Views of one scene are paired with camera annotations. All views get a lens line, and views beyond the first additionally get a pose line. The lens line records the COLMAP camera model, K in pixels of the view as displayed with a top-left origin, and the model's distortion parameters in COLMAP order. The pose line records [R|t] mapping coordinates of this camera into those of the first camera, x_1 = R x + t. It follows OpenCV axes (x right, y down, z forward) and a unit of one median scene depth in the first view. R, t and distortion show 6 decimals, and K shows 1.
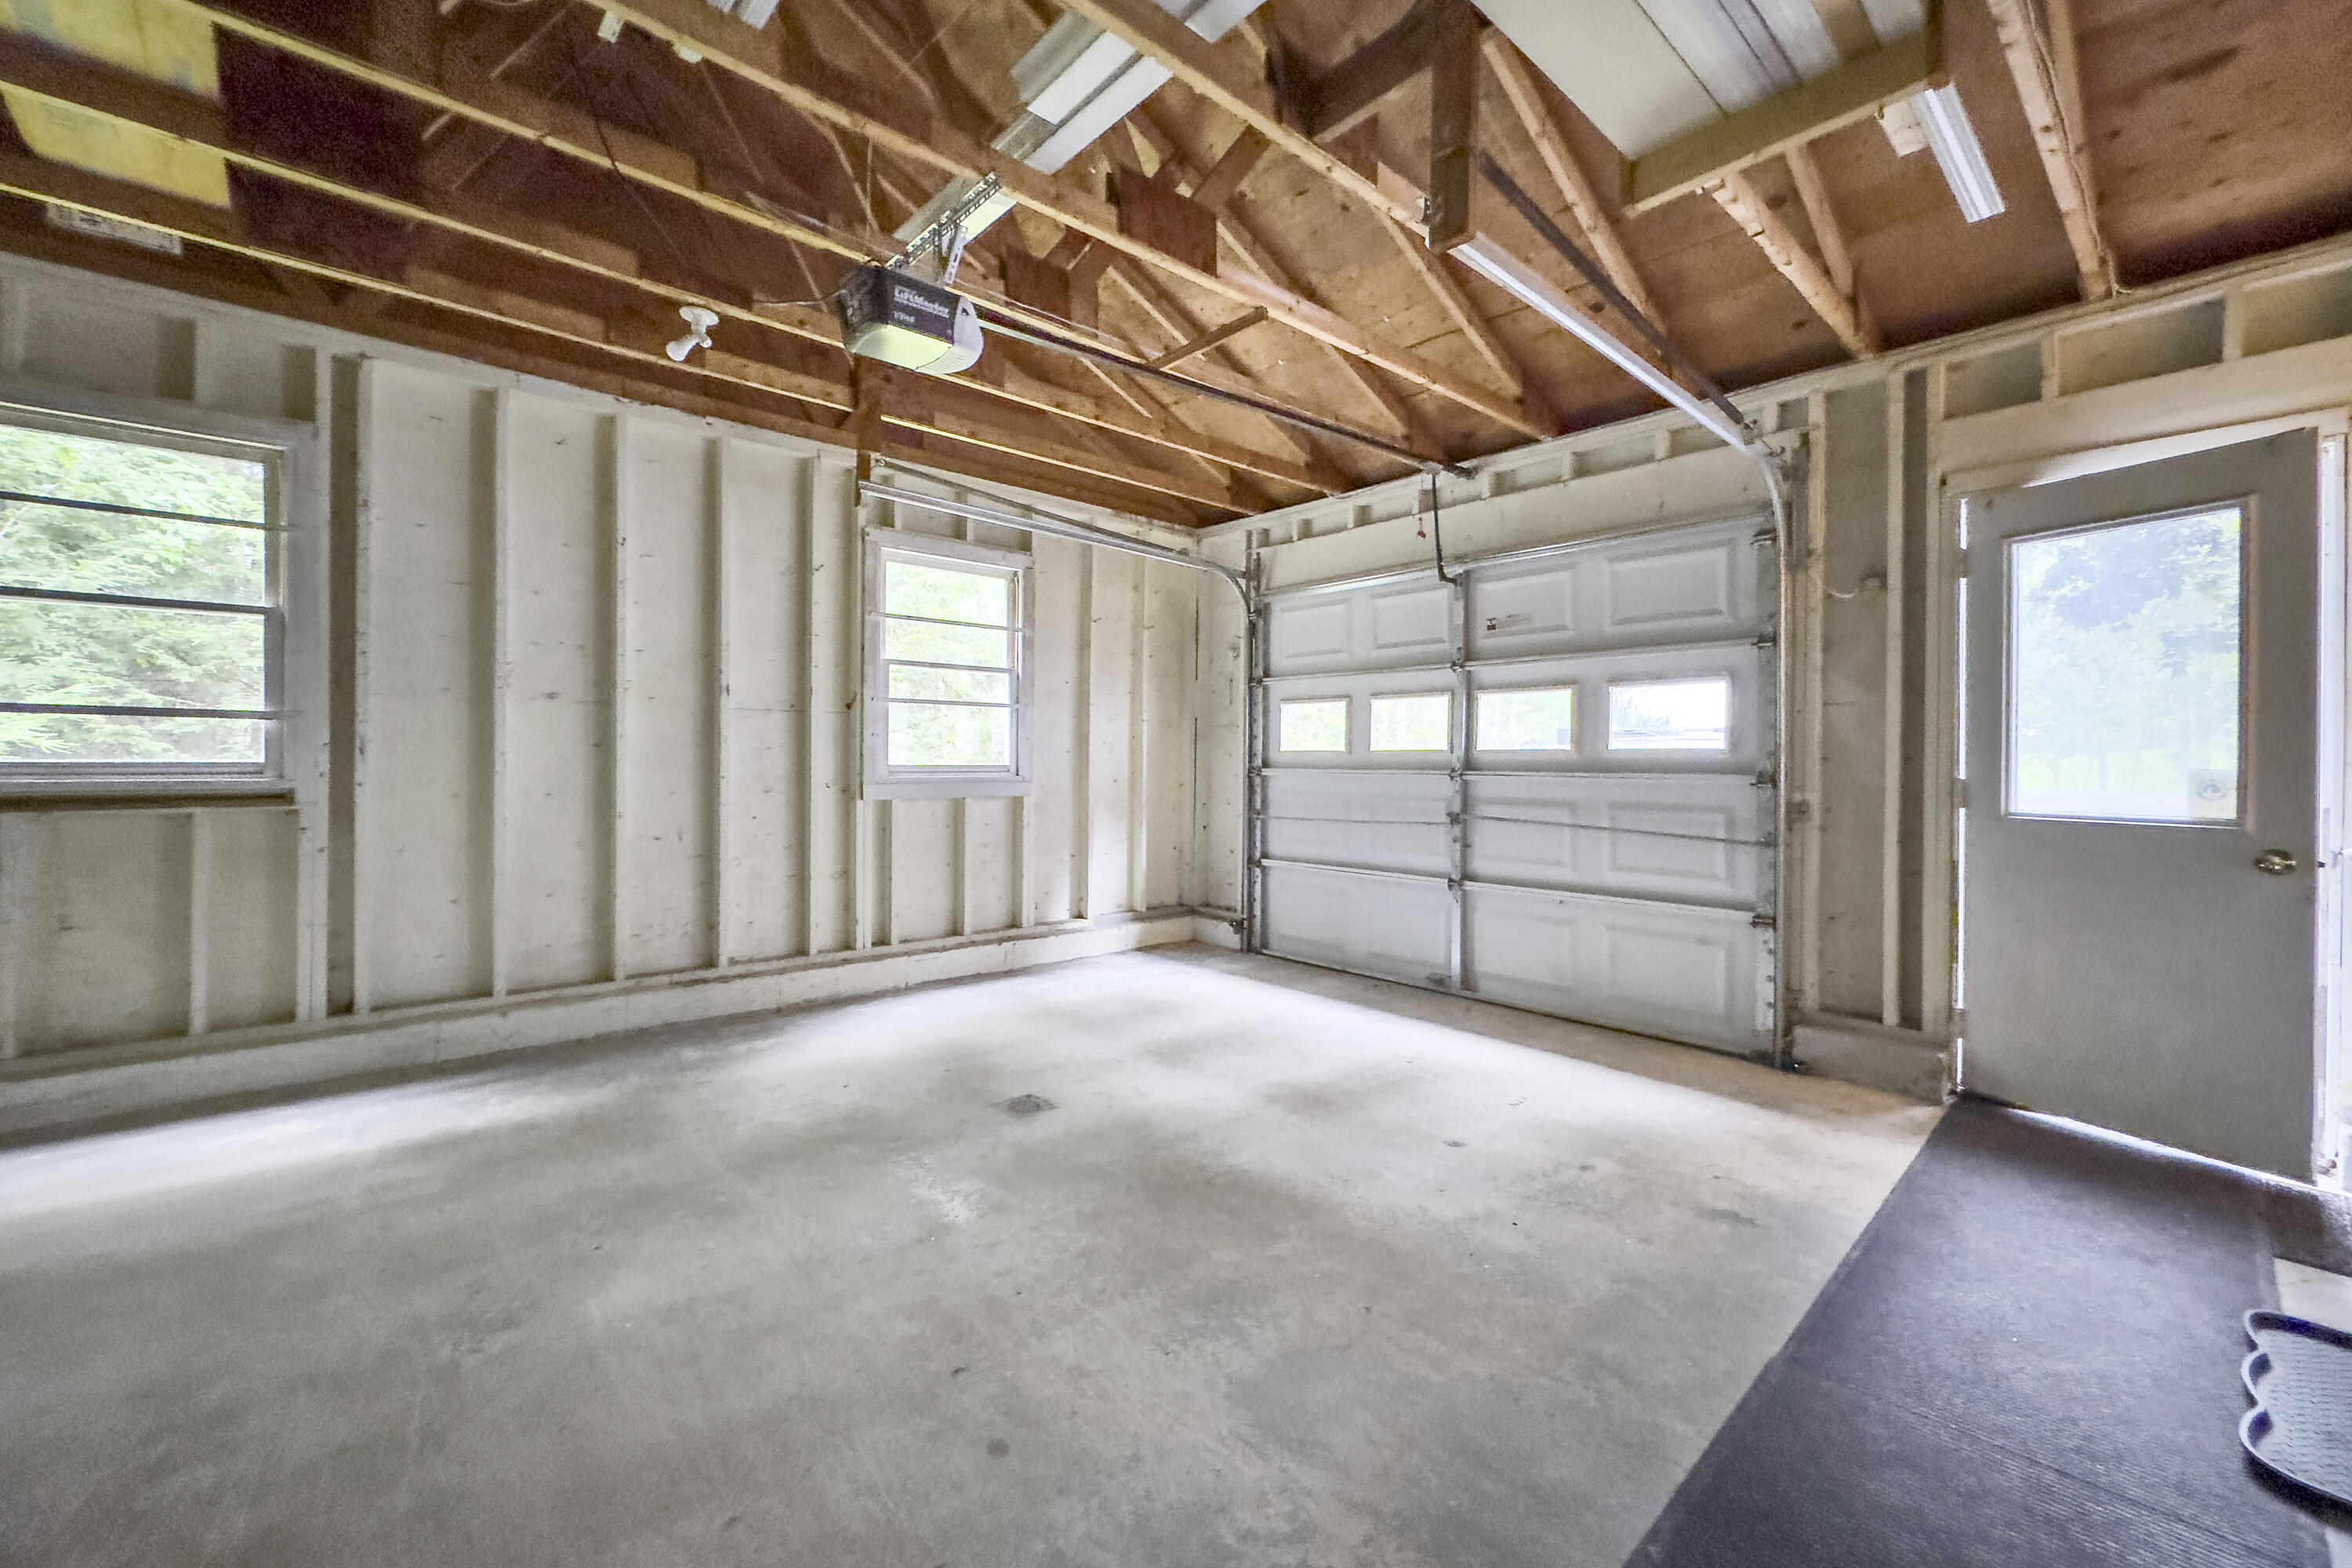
lens RADIAL K [[944.9, 0, 1175.0], [0, 944.9, 762.7], [0, 0, 1]] dist [0.000068, 0.000157]
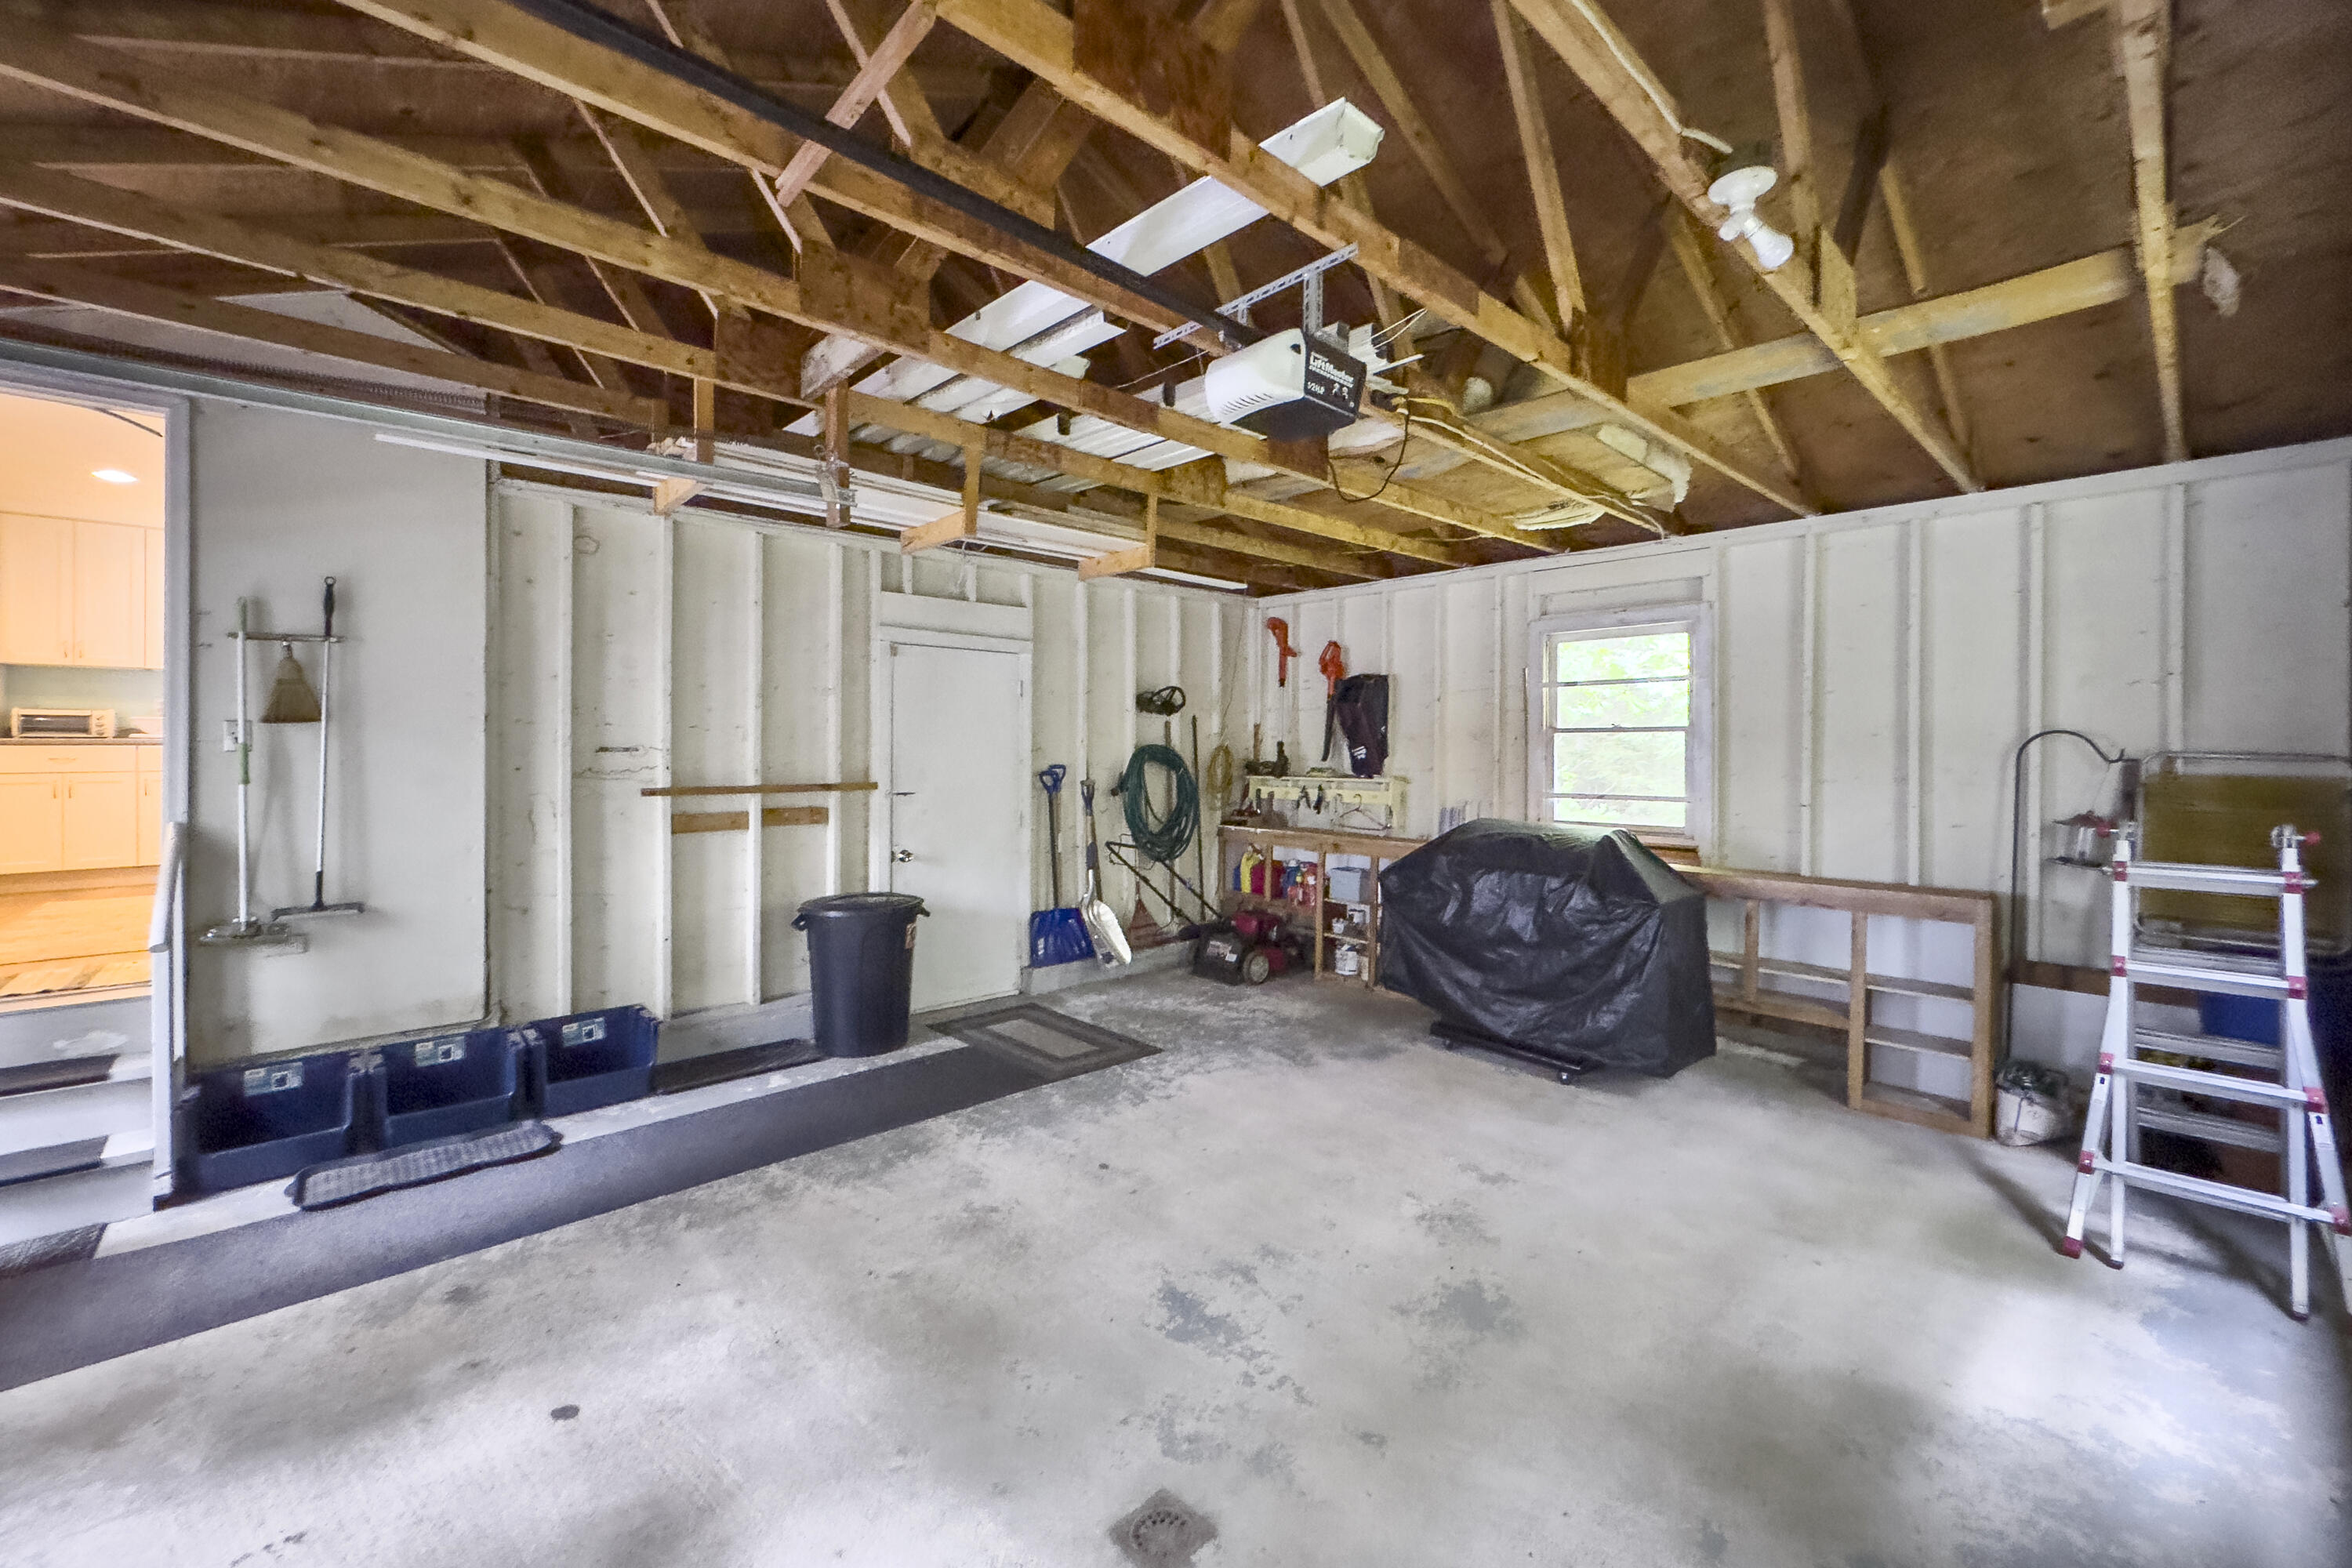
lens RADIAL K [[951.2, 0, 1180.8], [0, 951.2, 744.2], [0, 0, 1]] dist [-0.000078, -0.000003]
pose [[-0.999659, -0.019389, -0.017475, -0.141529], [-0.019384, 0.999812, -0.000434, -0.113326], [0.017480, -0.000095, -0.999847, 1.471402]]
